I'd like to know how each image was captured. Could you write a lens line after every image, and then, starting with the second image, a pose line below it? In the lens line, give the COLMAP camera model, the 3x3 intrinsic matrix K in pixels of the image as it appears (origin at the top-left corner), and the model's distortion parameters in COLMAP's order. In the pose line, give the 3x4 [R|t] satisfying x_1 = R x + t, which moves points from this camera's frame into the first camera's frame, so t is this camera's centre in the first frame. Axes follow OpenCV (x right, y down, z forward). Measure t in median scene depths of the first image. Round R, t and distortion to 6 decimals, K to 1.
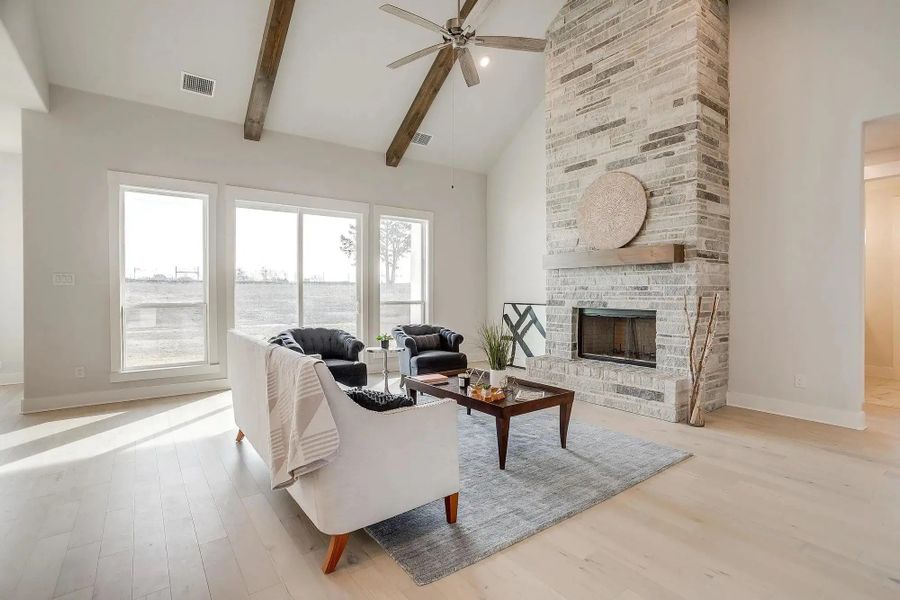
lens RADIAL K [[439.2, 0, 452.5], [0, 439.2, 296.5], [0, 0, 1]] dist [-0.034352, 0.010171]
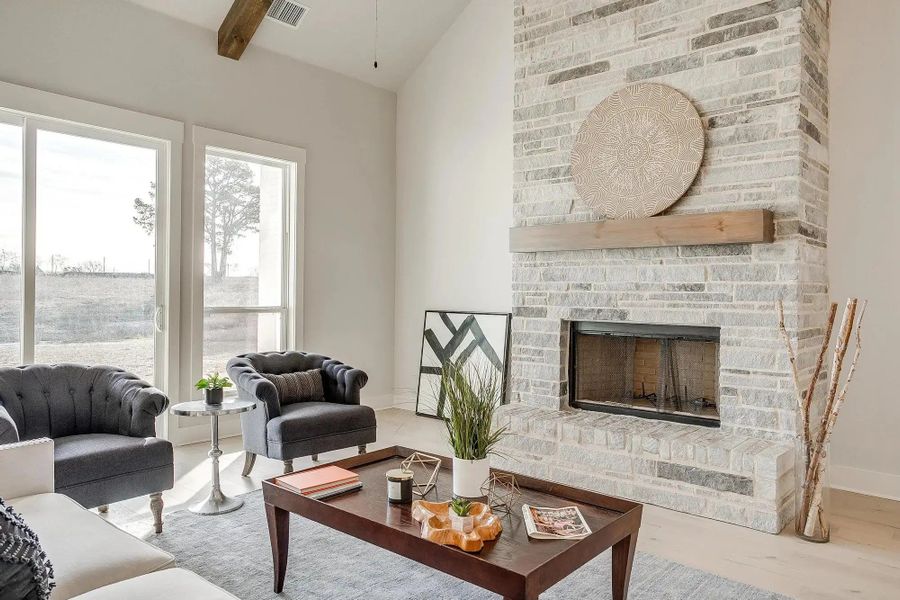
lens RADIAL K [[619.9, 0, 450.7], [0, 619.9, 290.6], [0, 0, 1]] dist [-0.011540, 0.016672]
pose [[0.975963, 0.008431, 0.217772, -0.046700], [-0.005878, 0.999906, -0.012365, -0.002803], [-0.217856, 0.010788, 0.975921, 0.261754]]
